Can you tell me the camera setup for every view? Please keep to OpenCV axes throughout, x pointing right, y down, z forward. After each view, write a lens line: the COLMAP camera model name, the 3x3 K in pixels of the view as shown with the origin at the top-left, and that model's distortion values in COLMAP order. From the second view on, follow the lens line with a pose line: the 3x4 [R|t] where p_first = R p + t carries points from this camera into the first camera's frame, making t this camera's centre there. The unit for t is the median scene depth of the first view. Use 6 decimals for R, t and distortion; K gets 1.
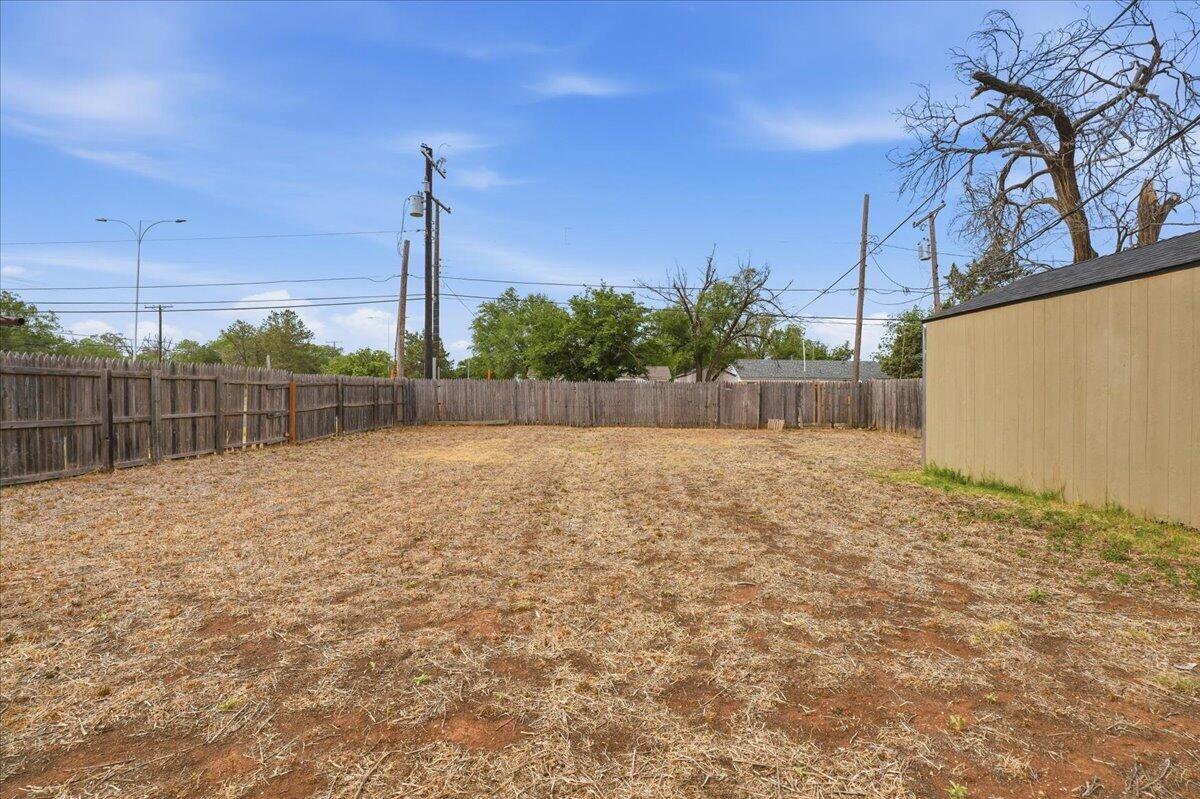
lens RADIAL K [[566.1, 0, 600.0], [0, 566.1, 399.5], [0, 0, 1]] dist [0.000241, 0.000303]
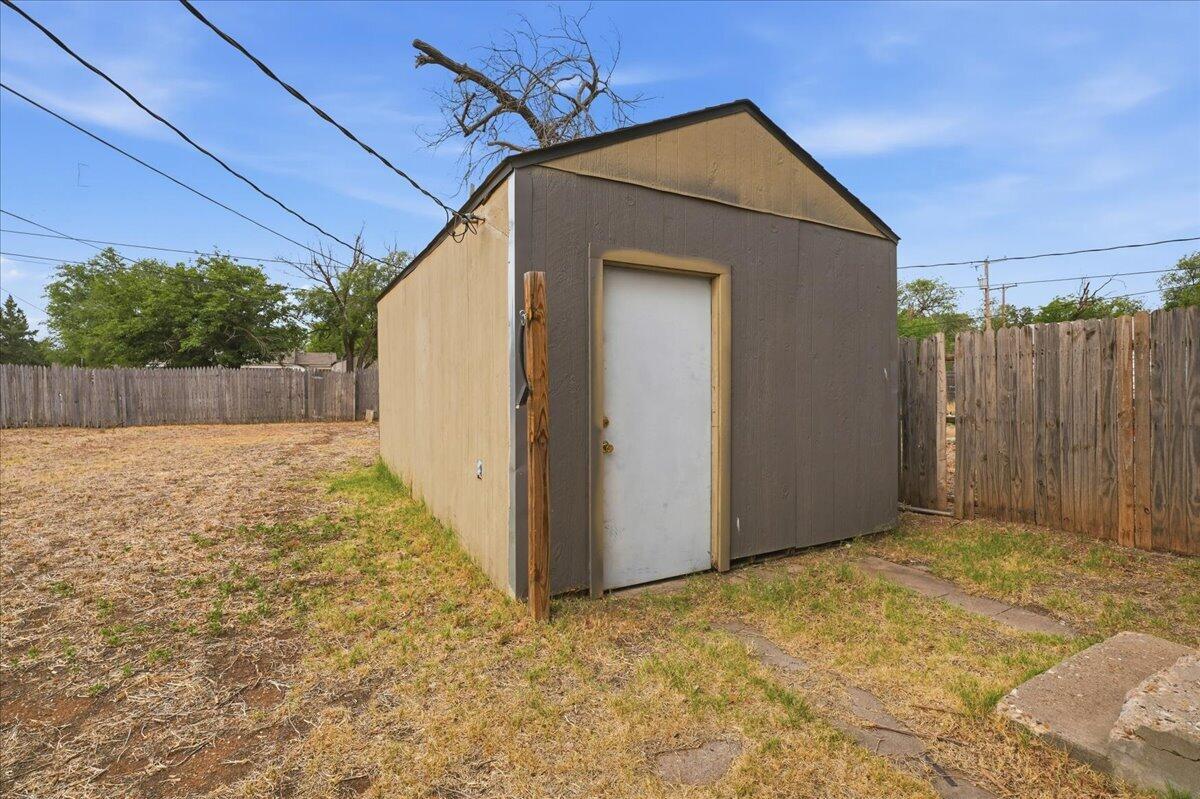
lens RADIAL K [[551.7, 0, 603.3], [0, 551.7, 388.4], [0, 0, 1]] dist [-0.000851, 0.000014]
pose [[0.881522, -0.011805, 0.471996, 0.165880], [0.010787, 0.999930, 0.004863, -0.000624], [-0.472020, 0.000804, 0.881587, 0.016274]]
